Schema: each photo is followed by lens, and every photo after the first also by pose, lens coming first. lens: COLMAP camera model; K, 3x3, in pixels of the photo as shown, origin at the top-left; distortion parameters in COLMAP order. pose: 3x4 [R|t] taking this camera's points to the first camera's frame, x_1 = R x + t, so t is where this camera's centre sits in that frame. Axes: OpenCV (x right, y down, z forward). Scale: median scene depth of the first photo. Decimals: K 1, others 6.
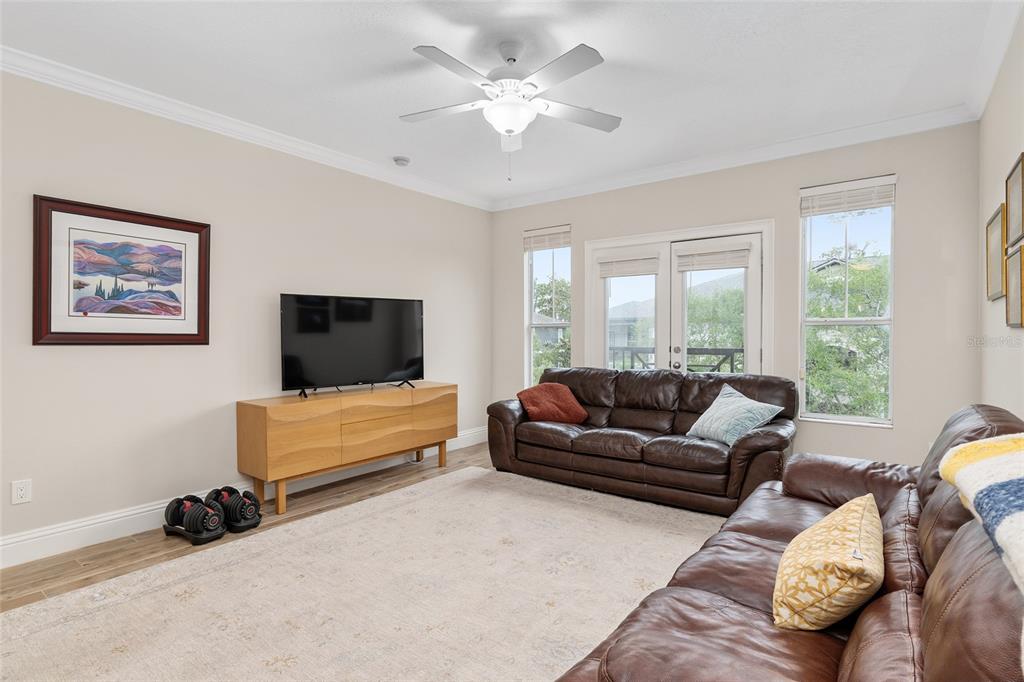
lens RADIAL K [[513.7, 0, 516.1], [0, 513.7, 342.3], [0, 0, 1]] dist [0.000855, 0.000072]
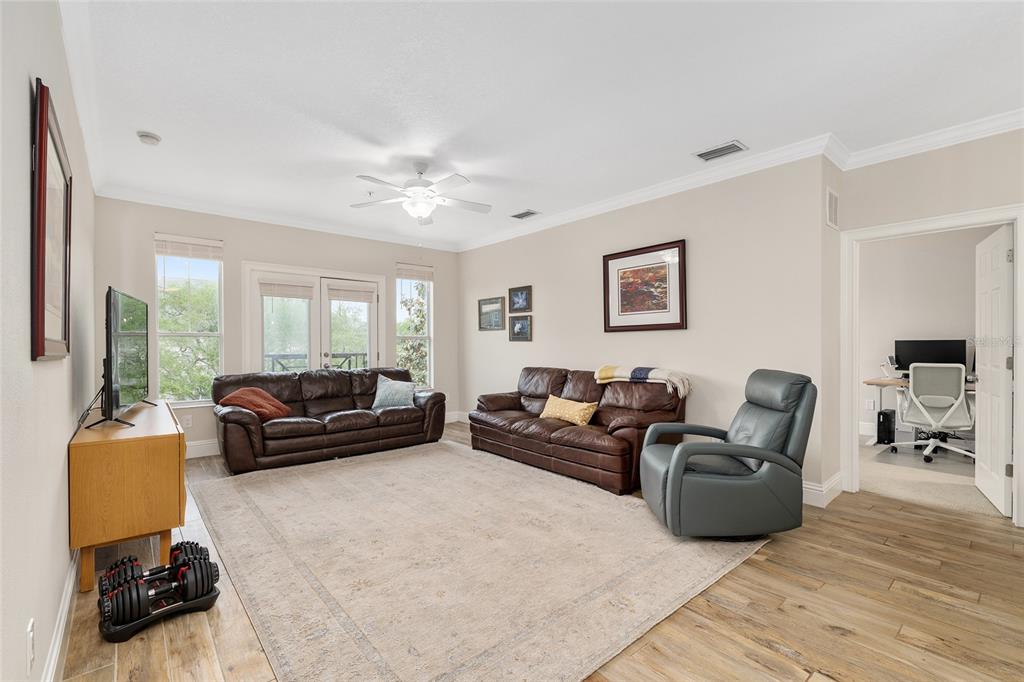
lens RADIAL K [[450.8, 0, 508.0], [0, 450.8, 347.8], [0, 0, 1]] dist [-0.002079, -0.000272]
pose [[0.210495, -0.007793, 0.977564, -1.003421], [0.016669, 0.999851, 0.004382, -0.002637], [-0.977453, 0.015372, 0.210593, 0.330178]]
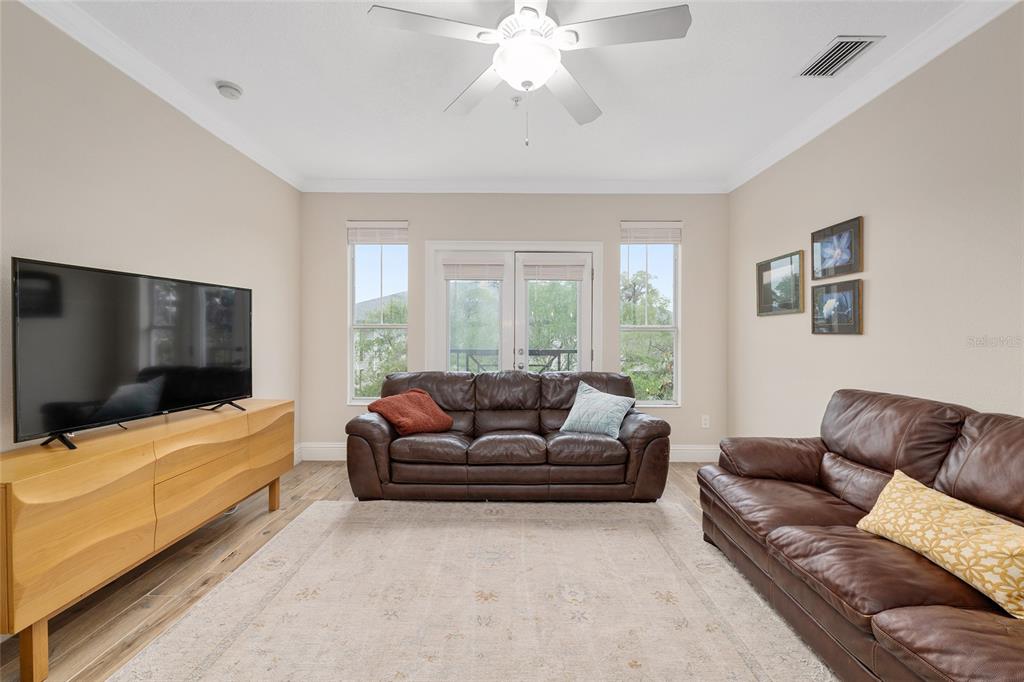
lens RADIAL K [[435.6, 0, 509.7], [0, 435.6, 339.0], [0, 0, 1]] dist [-0.005006, -0.000374]
pose [[0.799961, 0.000337, 0.600052, -0.330453], [0.004708, 0.999966, -0.006837, -0.007642], [-0.600034, 0.008295, 0.799932, 0.357641]]
